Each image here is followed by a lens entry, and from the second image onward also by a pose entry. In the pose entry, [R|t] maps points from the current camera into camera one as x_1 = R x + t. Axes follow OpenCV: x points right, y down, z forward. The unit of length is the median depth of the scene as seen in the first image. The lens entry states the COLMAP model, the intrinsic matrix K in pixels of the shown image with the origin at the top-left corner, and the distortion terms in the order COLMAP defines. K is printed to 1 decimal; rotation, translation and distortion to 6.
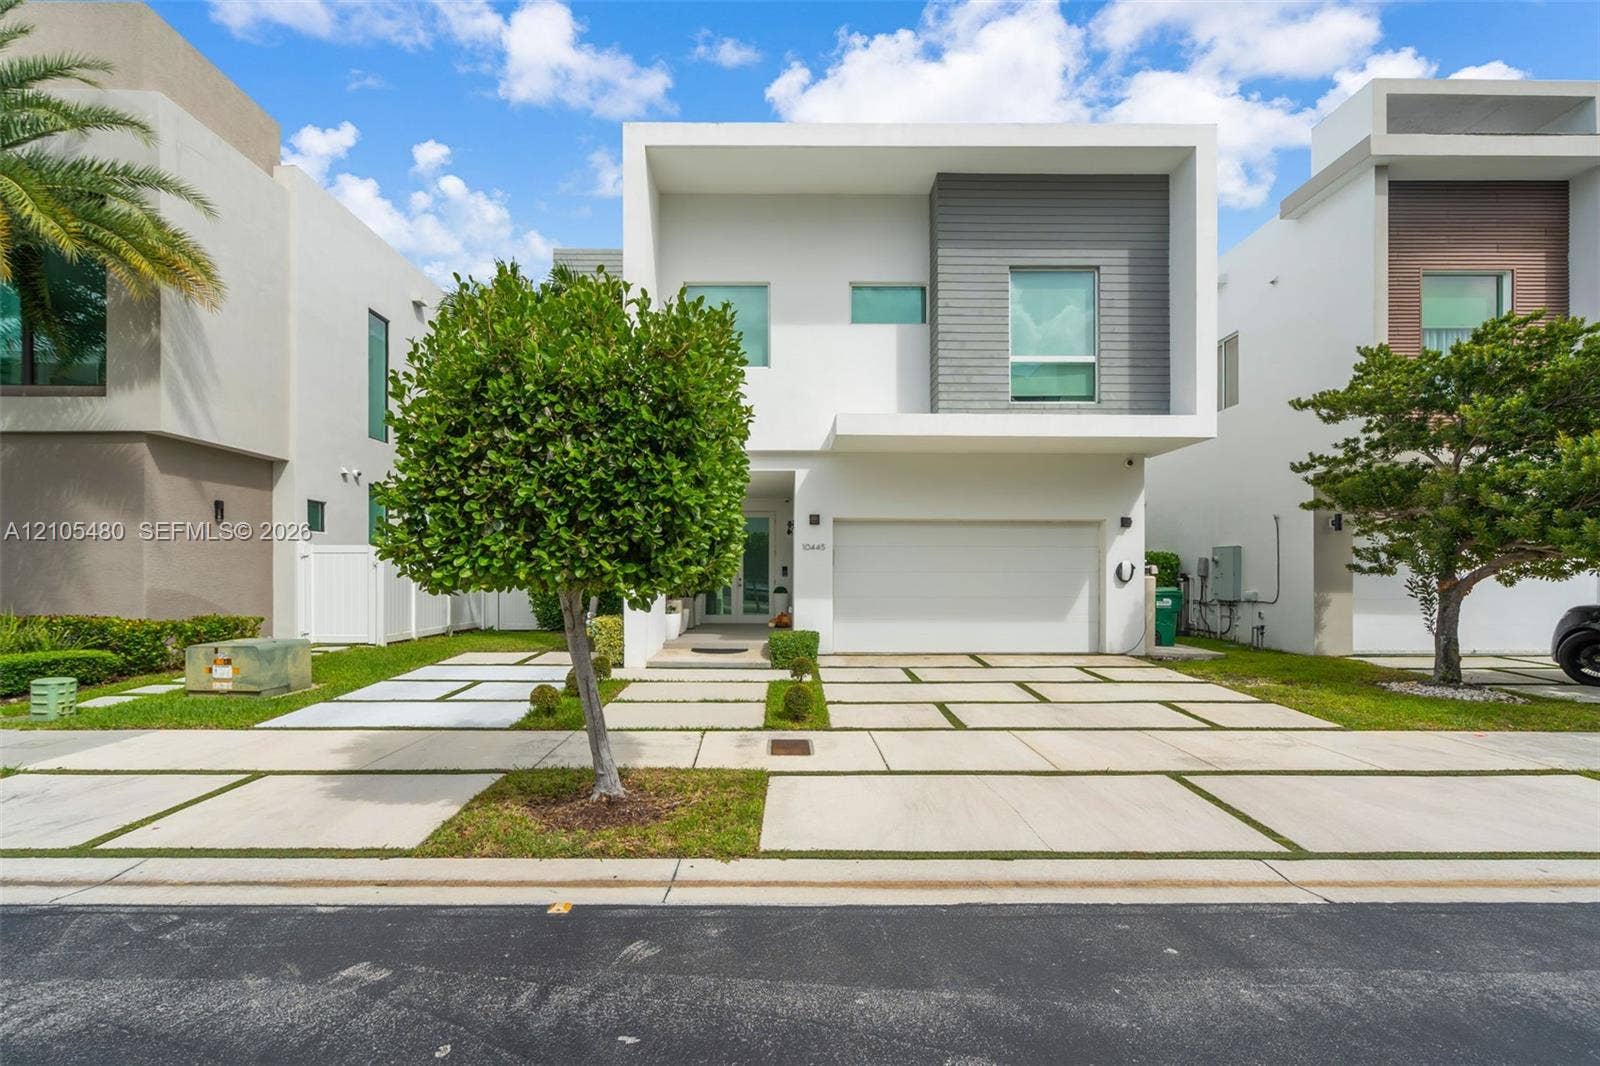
lens RADIAL K [[754.4, 0, 800.0], [0, 754.4, 533.0], [0, 0, 1]] dist [-0.001191, -0.000085]
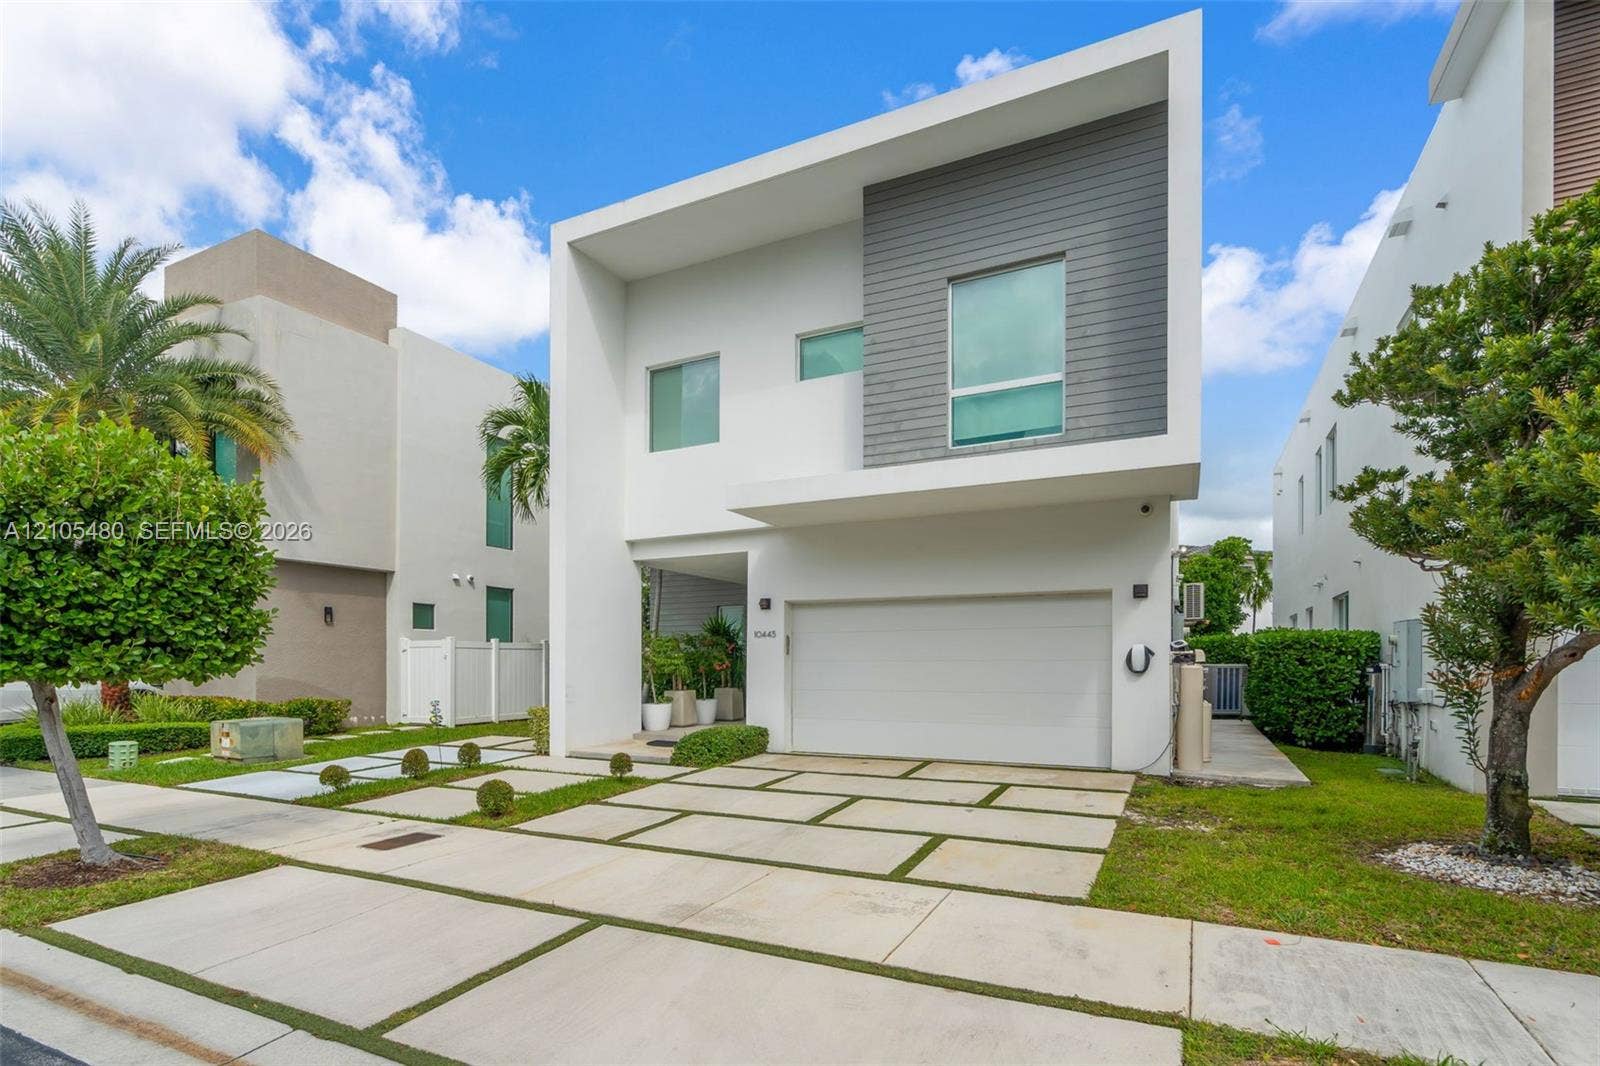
lens RADIAL K [[792.4, 0, 796.0], [0, 792.4, 618.6], [0, 0, 1]] dist [-0.000133, -0.000033]
pose [[0.890224, -0.029325, -0.454578, 0.487979], [0.028014, 0.999561, -0.009621, 0.010258], [0.454660, -0.004170, 0.890655, 0.170050]]
